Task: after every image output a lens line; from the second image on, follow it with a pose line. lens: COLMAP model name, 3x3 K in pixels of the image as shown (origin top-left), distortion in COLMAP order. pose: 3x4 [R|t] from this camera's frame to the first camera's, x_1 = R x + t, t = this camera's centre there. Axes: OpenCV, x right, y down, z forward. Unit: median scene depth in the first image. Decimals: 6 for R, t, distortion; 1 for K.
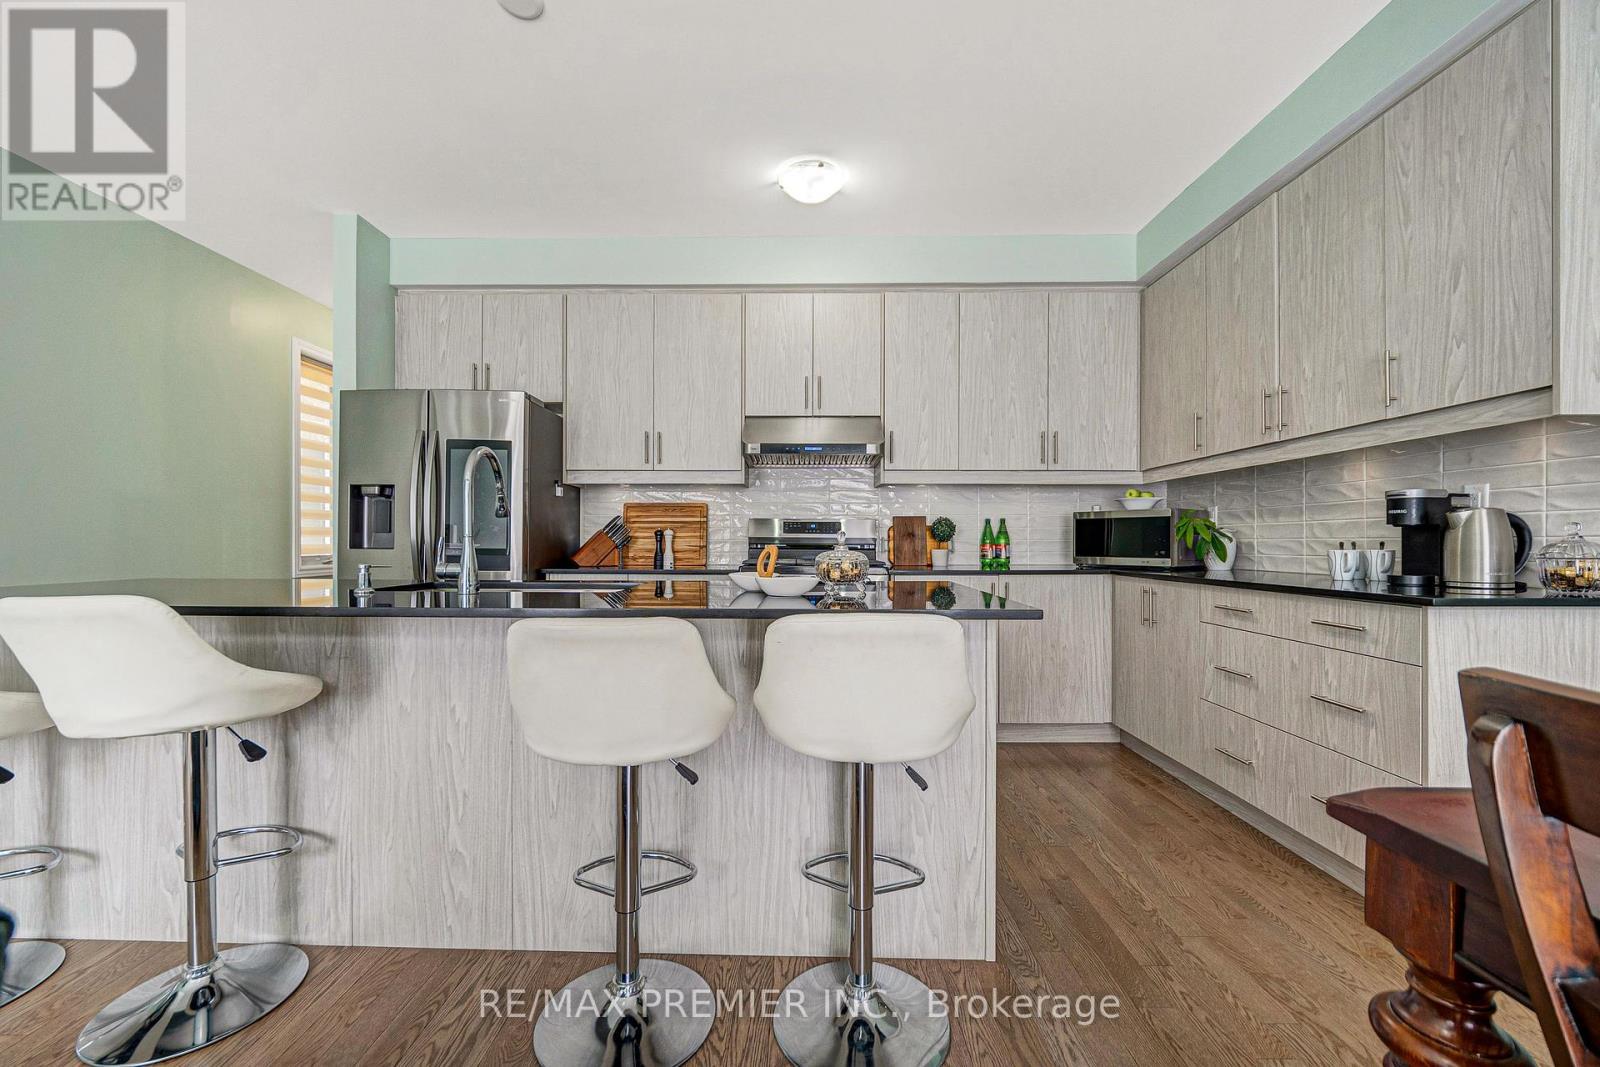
lens RADIAL K [[663.9, 0, 796.1], [0, 663.9, 540.0], [0, 0, 1]] dist [0.010498, 0.000252]
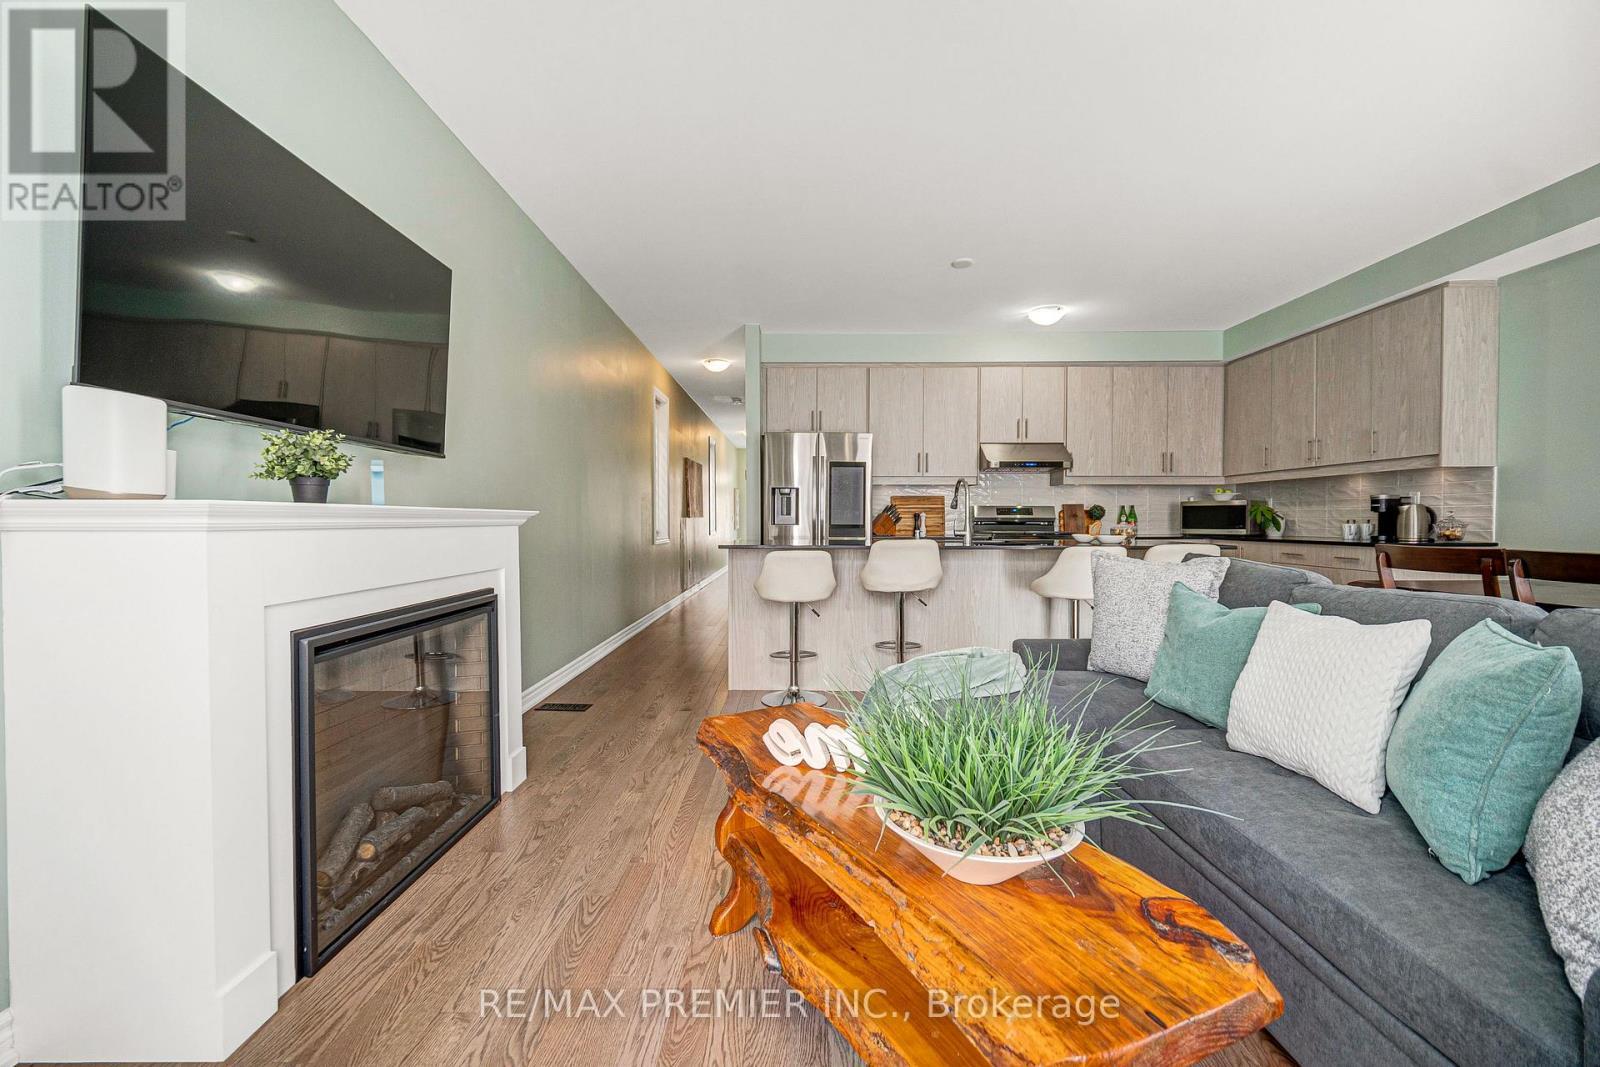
lens RADIAL K [[675.1, 0, 790.8], [0, 675.1, 530.7], [0, 0, 1]] dist [0.016177, 0.000095]
pose [[0.999955, -0.001758, 0.009345, -0.572901], [0.001591, 0.999839, 0.017862, -0.002535], [-0.009375, -0.017847, 0.999797, -0.674592]]
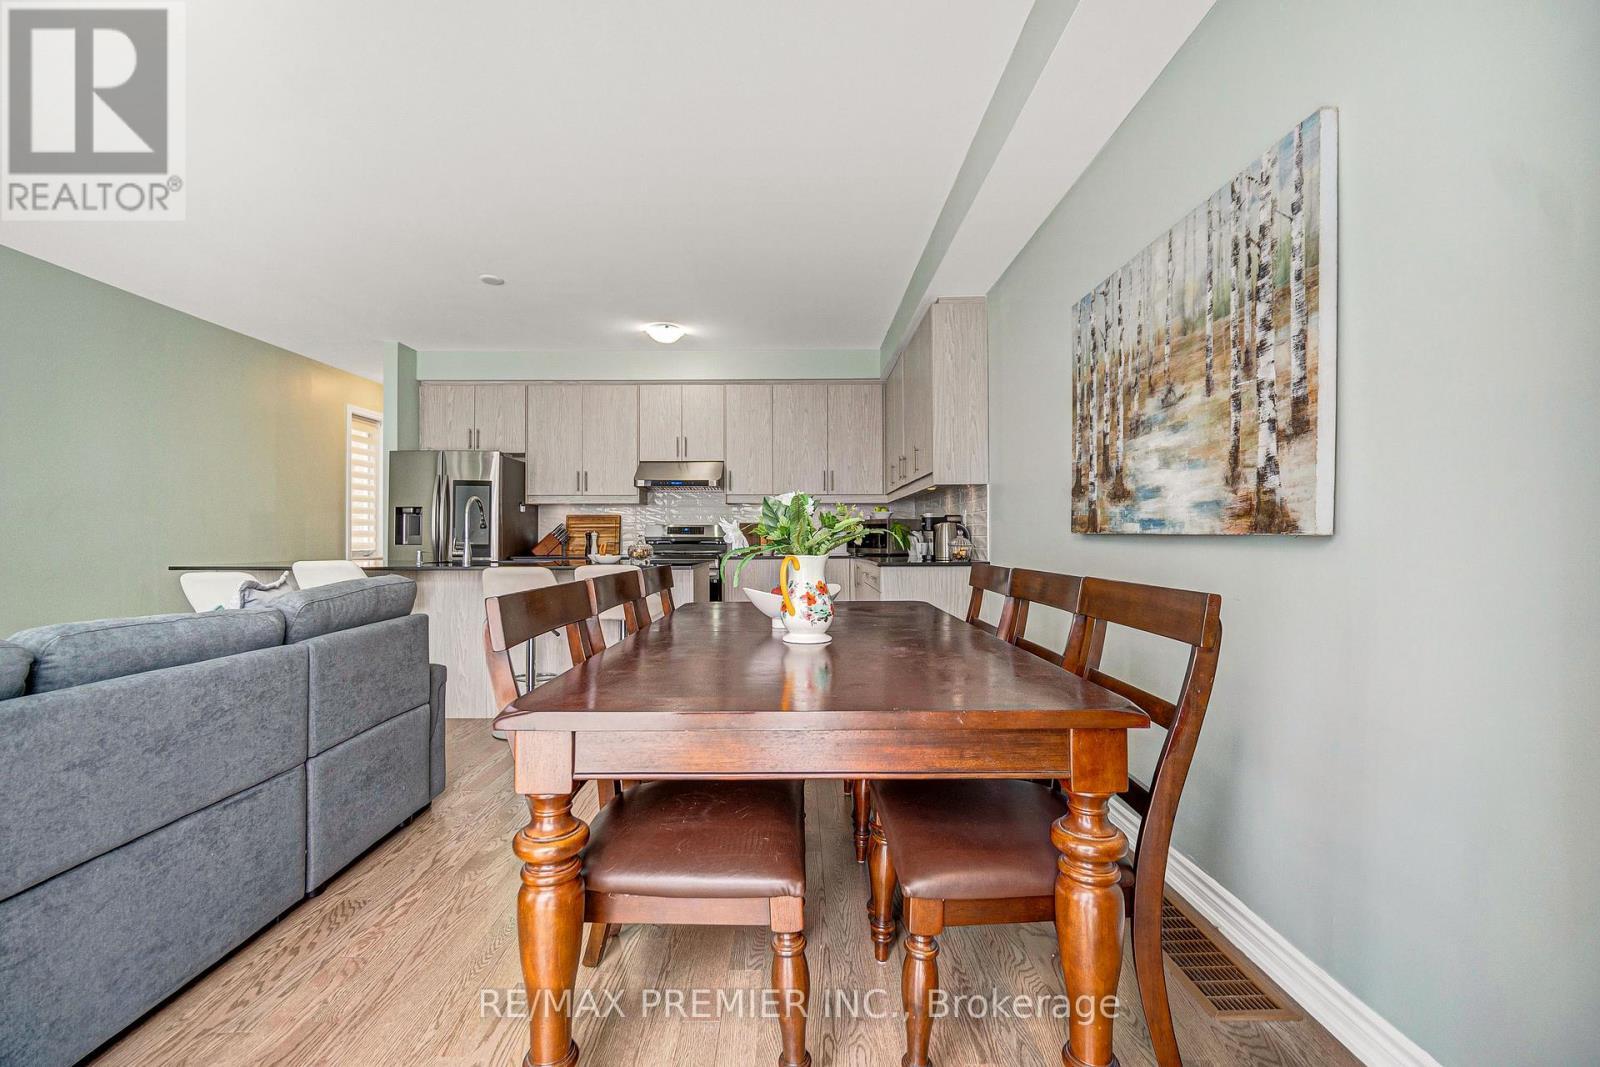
lens RADIAL K [[653.9, 0, 803.7], [0, 653.9, 532.8], [0, 0, 1]] dist [-0.002547, -0.000108]
pose [[0.999750, -0.004950, 0.021814, 0.292227], [0.005107, 0.999961, -0.007150, -0.000681], [-0.021778, 0.007260, 0.999736, -0.603543]]
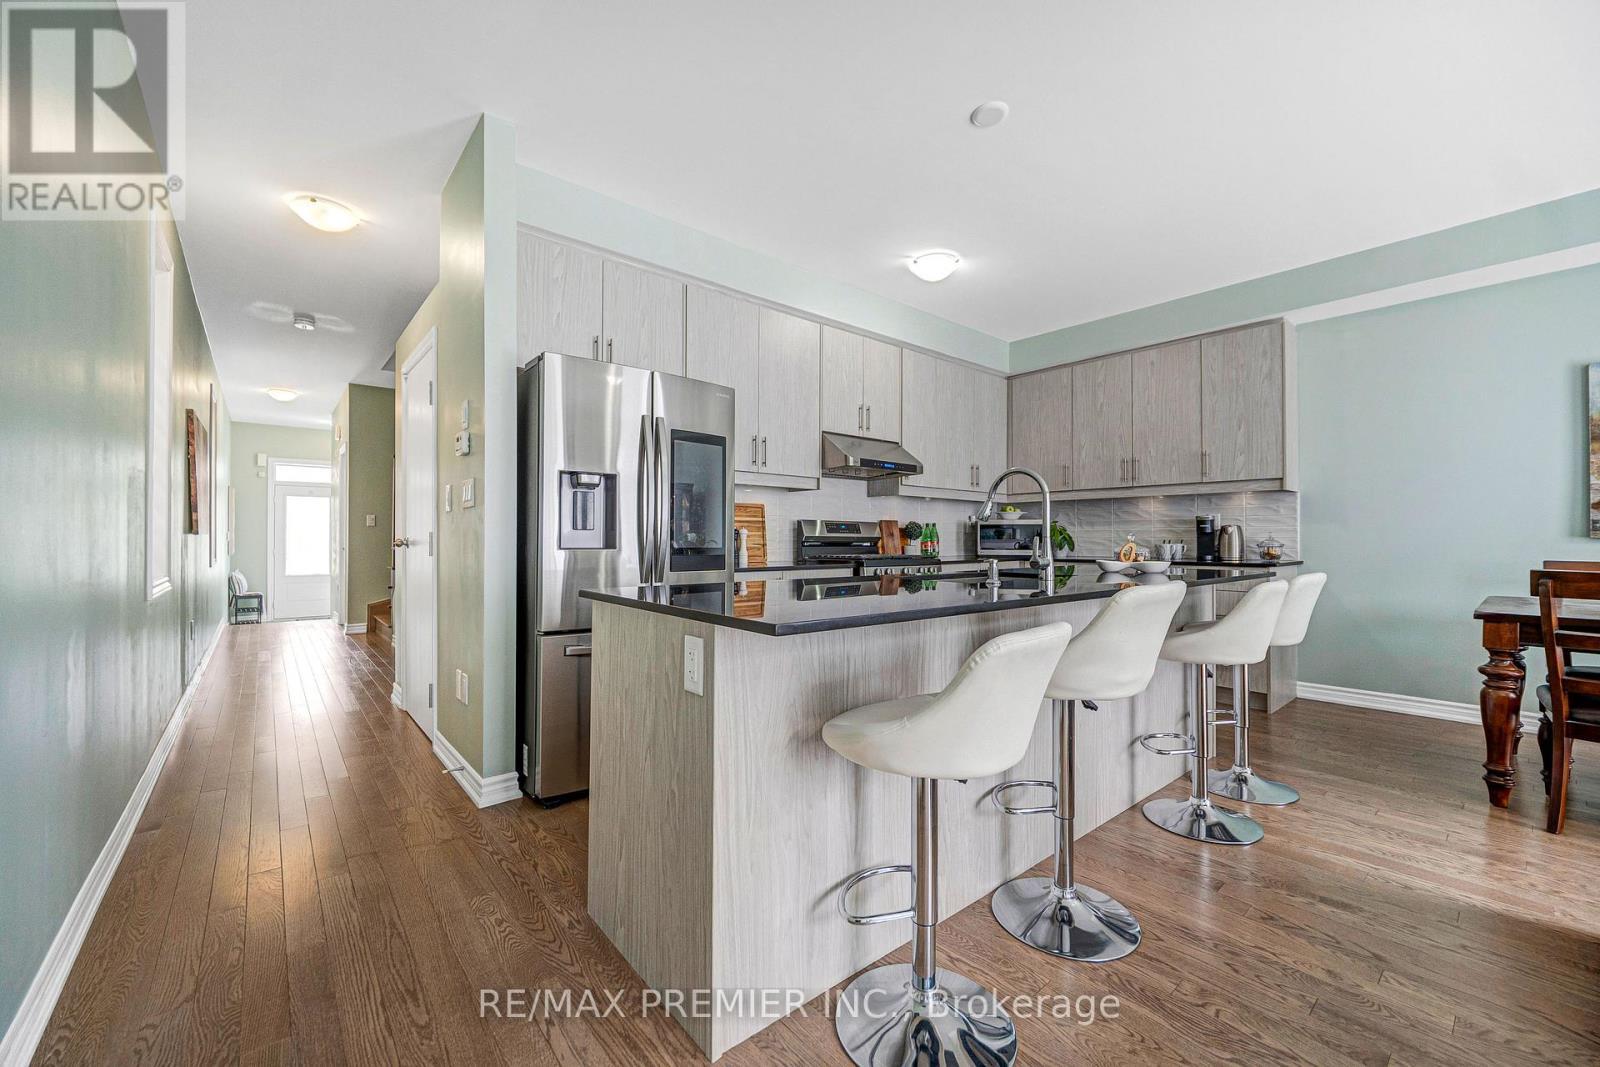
lens RADIAL K [[653.9, 0, 803.7], [0, 653.9, 532.8], [0, 0, 1]] dist [-0.002547, -0.000108]
pose [[0.741112, 0.004893, 0.671363, -0.885679], [-0.000903, 0.999980, -0.006292, -0.003457], [-0.671380, 0.004057, 0.741102, 0.190922]]
